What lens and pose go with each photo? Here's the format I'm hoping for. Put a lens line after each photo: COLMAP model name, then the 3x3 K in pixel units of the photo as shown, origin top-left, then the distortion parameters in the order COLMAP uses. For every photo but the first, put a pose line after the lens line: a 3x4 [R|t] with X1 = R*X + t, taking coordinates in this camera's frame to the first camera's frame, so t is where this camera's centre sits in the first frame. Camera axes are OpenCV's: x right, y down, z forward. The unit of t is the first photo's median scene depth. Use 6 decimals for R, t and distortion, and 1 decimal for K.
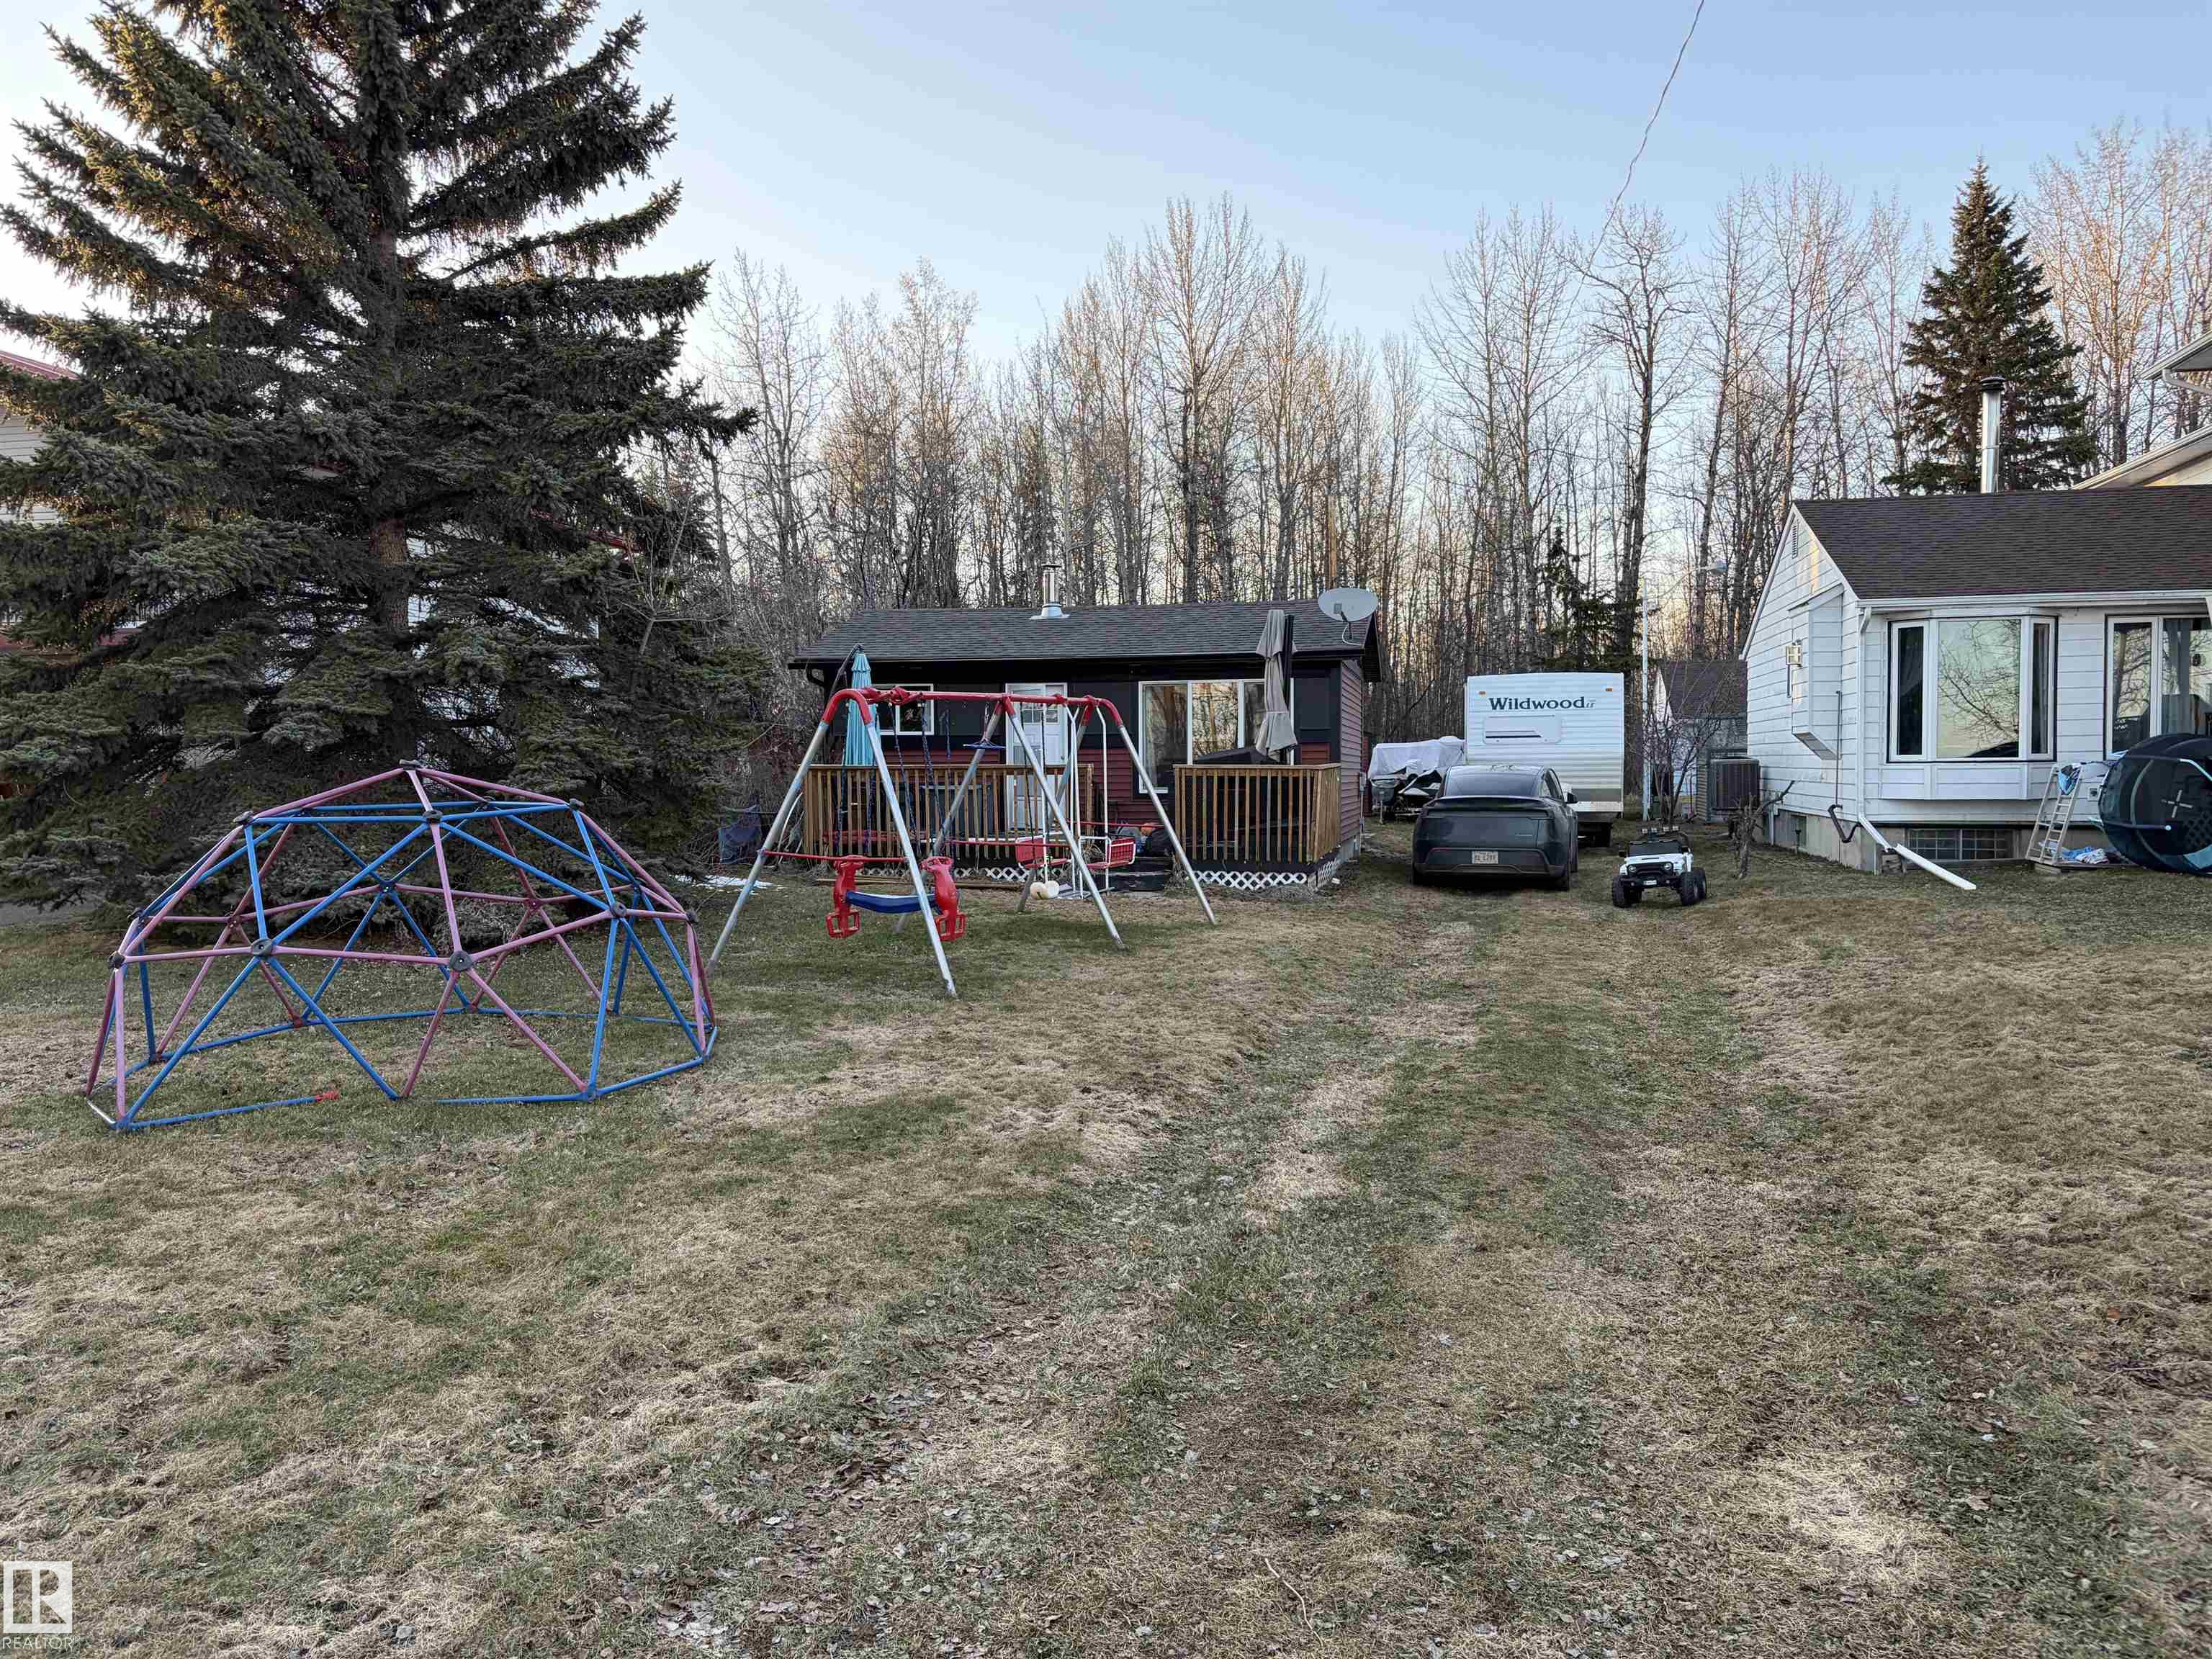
lens RADIAL K [[1663.3, 0, 1116.5], [0, 1663.3, 820.0], [0, 0, 1]] dist [0.054519, -0.058486]
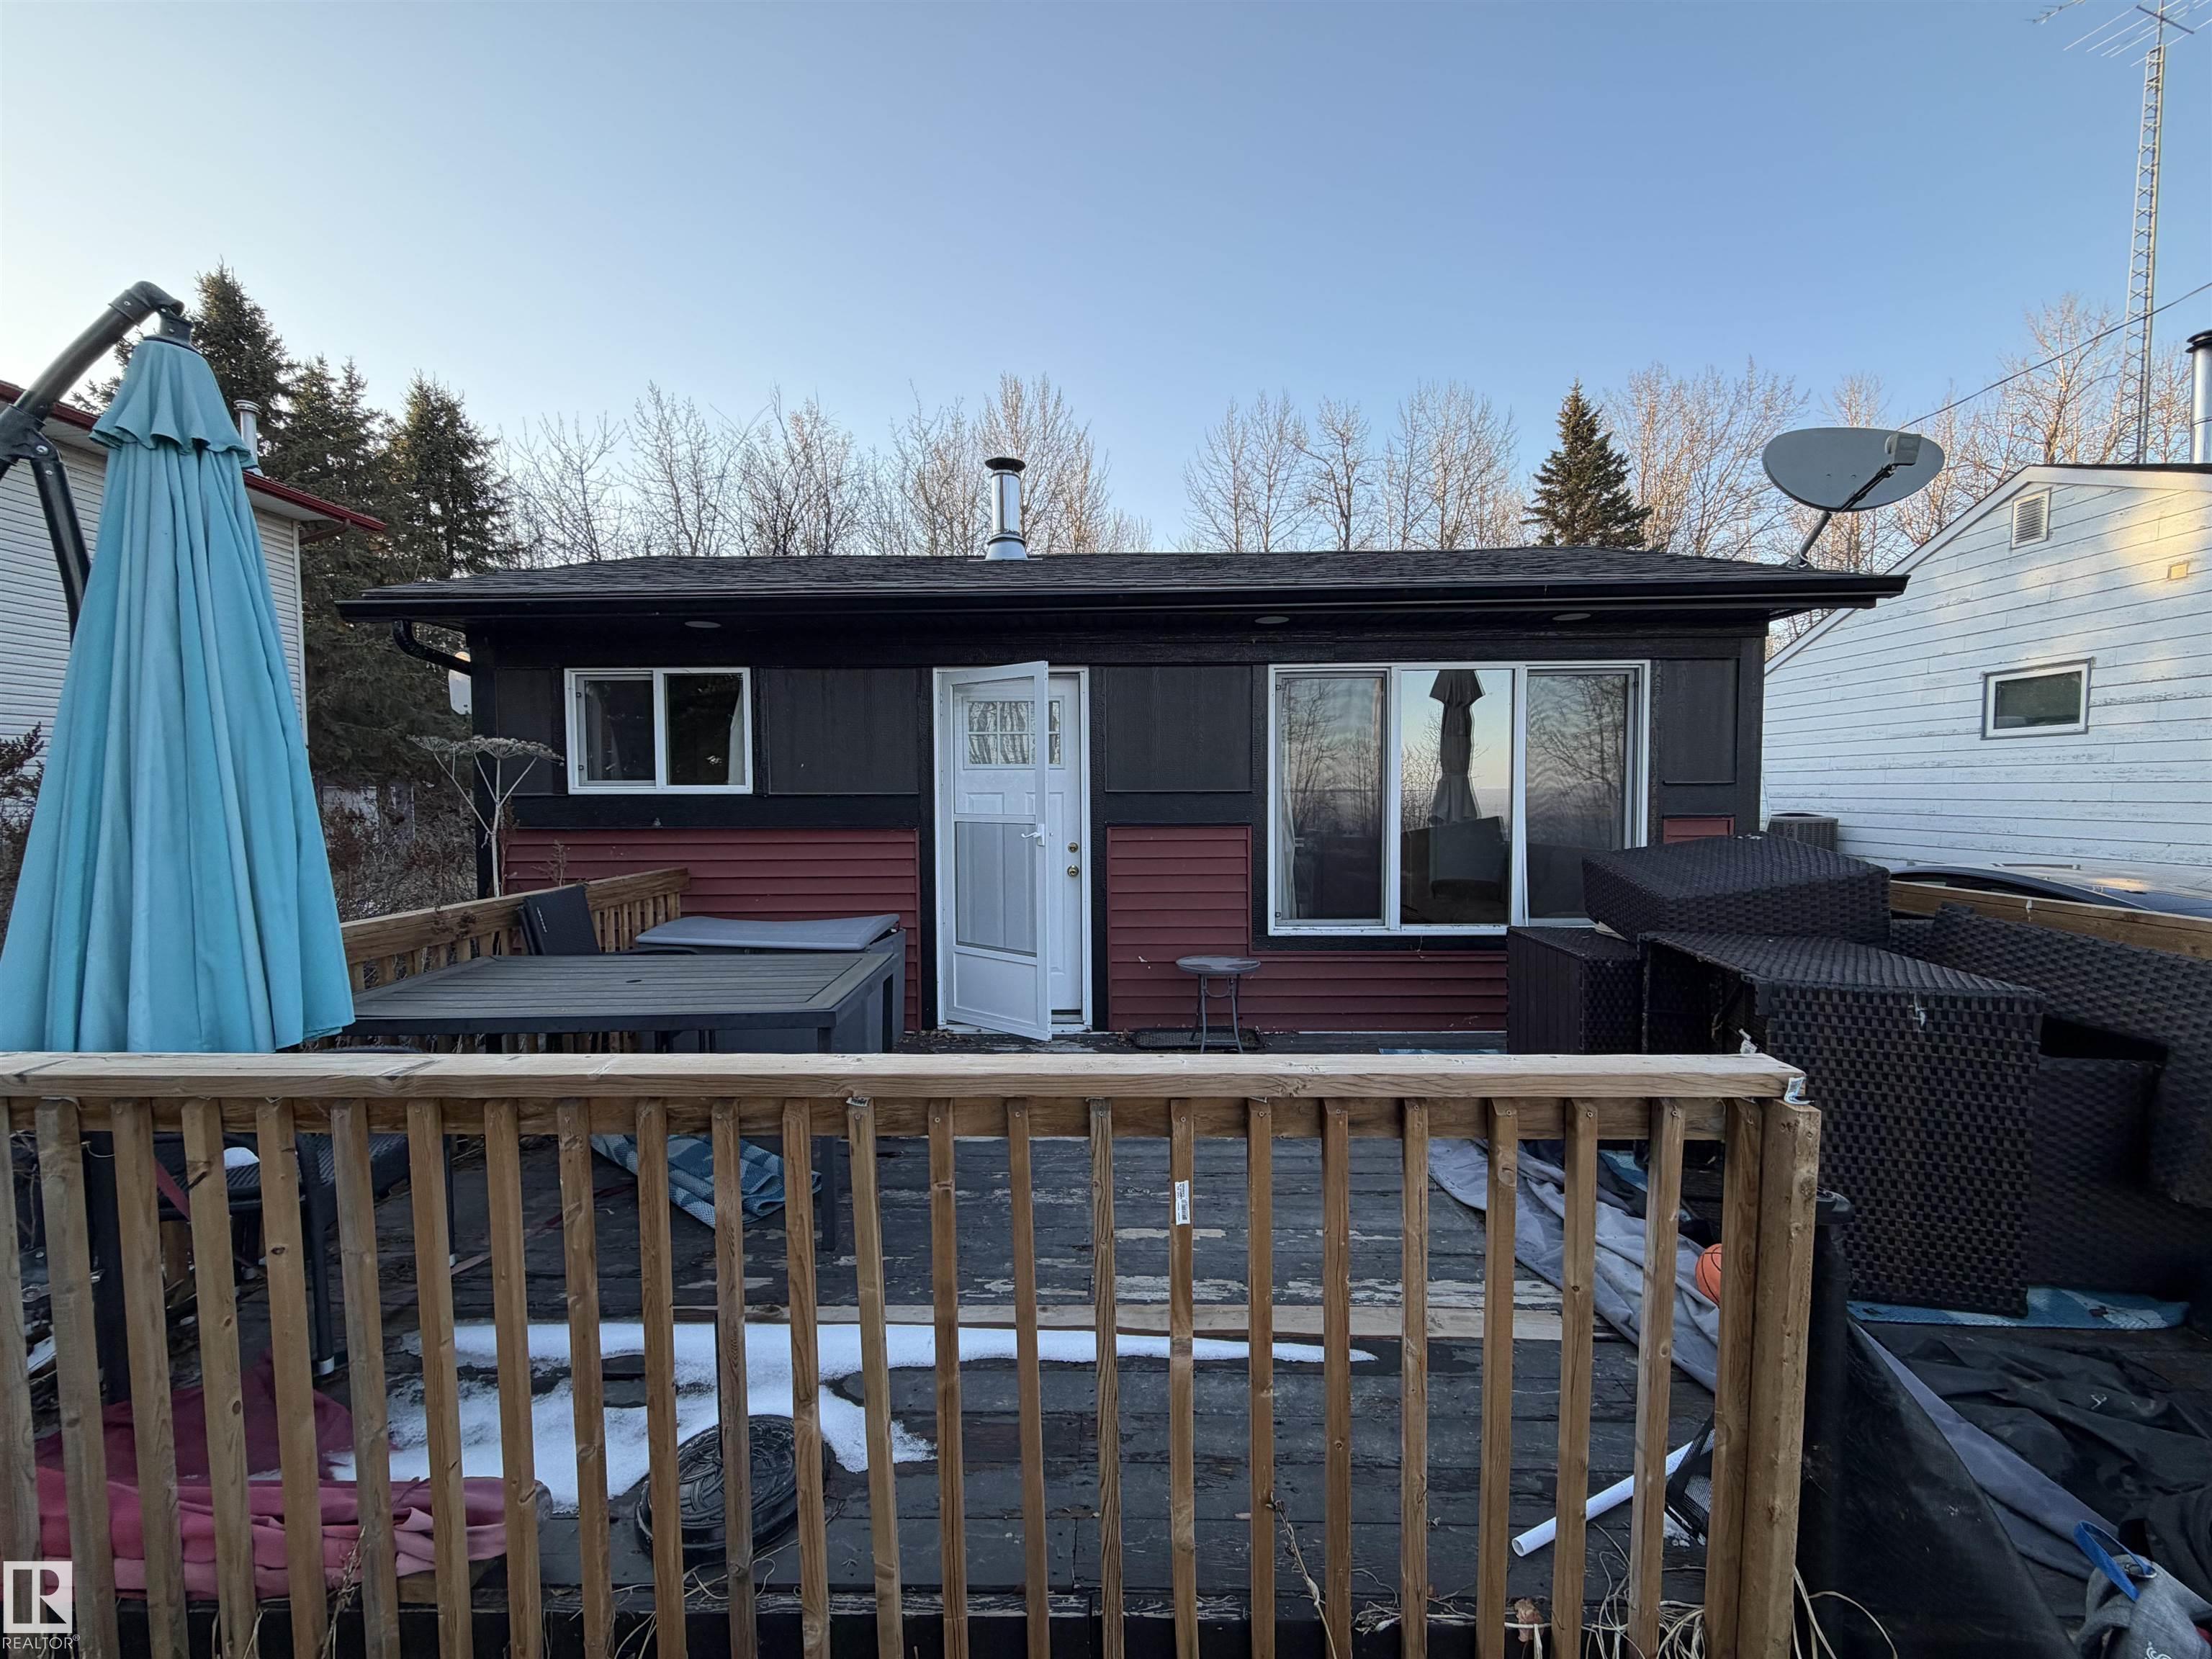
lens RADIAL K [[878.8, 0, 1095.5], [0, 878.8, 836.5], [0, 0, 1]] dist [-0.000167, 0.000339]
pose [[0.983149, -0.008662, 0.182600, -0.028473], [0.005695, 0.999843, 0.016765, -0.018121], [-0.182717, -0.015443, 0.983044, 0.320762]]
